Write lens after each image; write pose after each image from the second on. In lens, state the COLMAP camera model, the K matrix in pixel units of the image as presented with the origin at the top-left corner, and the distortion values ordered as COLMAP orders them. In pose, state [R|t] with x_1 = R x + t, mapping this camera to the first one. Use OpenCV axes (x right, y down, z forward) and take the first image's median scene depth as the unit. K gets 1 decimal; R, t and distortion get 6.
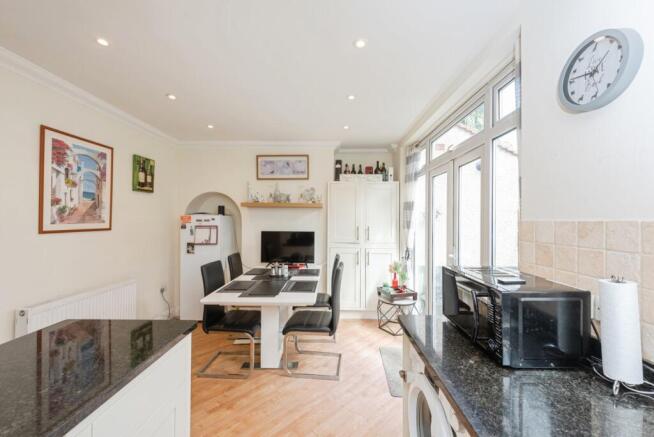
lens RADIAL K [[255.2, 0, 327.4], [0, 255.2, 219.1], [0, 0, 1]] dist [0.001569, -0.000658]
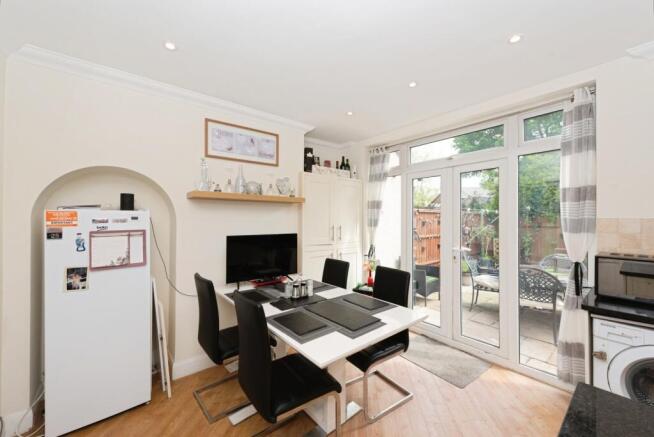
lens RADIAL K [[255.2, 0, 327.0], [0, 255.2, 217.8], [0, 0, 1]] dist [0.001569, -0.000658]
pose [[0.764504, -0.003000, 0.644612, -0.469221], [0.003291, 0.999994, 0.000750, 0.000520], [-0.644610, 0.001548, 0.764510, 0.320215]]
